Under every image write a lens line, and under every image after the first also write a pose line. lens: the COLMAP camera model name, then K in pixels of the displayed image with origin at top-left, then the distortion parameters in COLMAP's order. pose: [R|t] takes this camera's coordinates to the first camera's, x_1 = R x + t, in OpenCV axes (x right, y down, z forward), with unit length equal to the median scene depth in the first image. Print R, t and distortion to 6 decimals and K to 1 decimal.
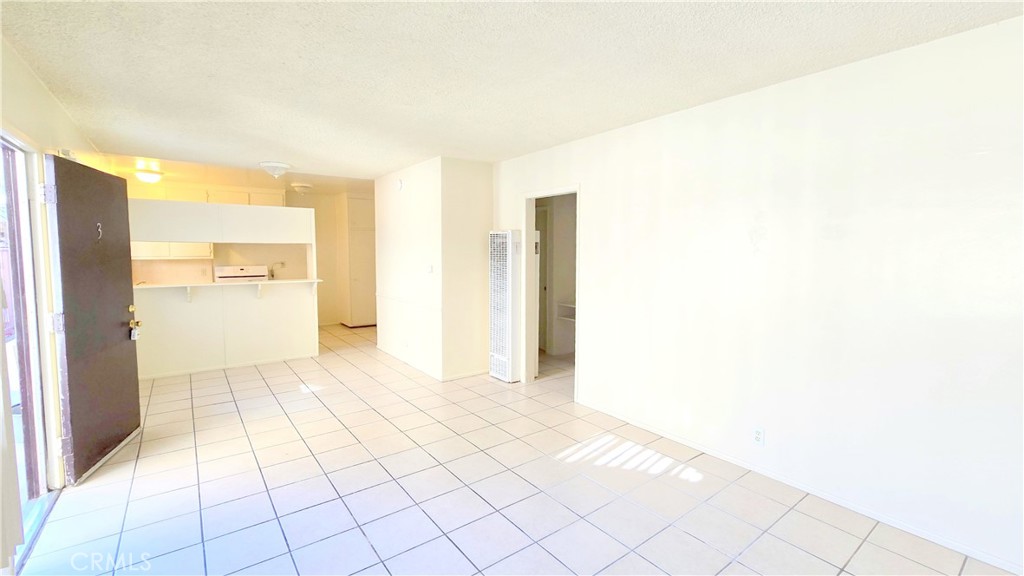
lens RADIAL K [[434.9, 0, 511.8], [0, 434.9, 282.4], [0, 0, 1]] dist [-0.000108, -0.008330]
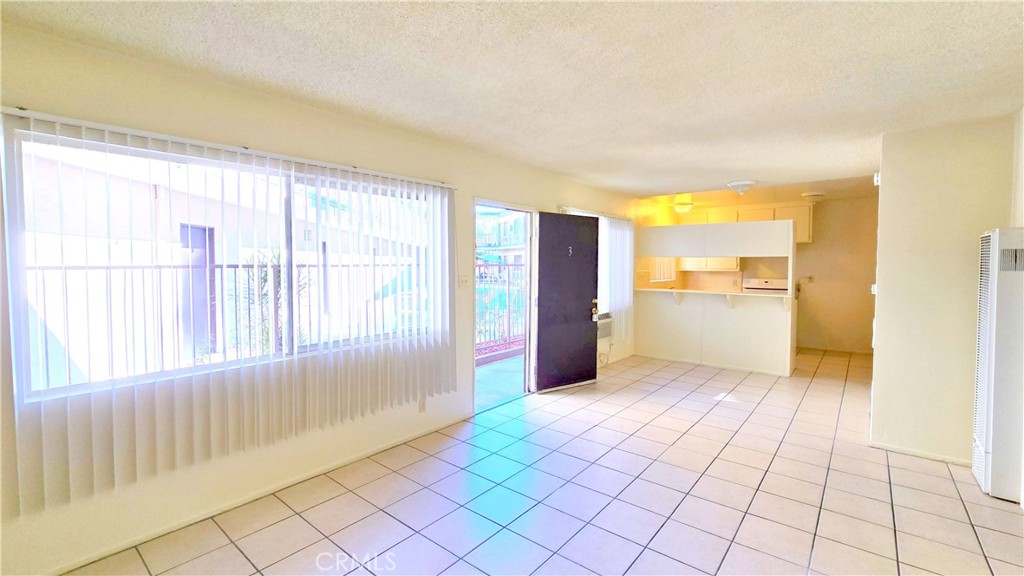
lens RADIAL K [[434.9, 0, 511.8], [0, 434.9, 282.4], [0, 0, 1]] dist [-0.000108, -0.008330]
pose [[0.233465, 0.043142, -0.971408, 0.311795], [-0.074345, 0.996883, 0.026405, -0.013741], [0.969519, 0.066054, 0.235945, 0.192311]]
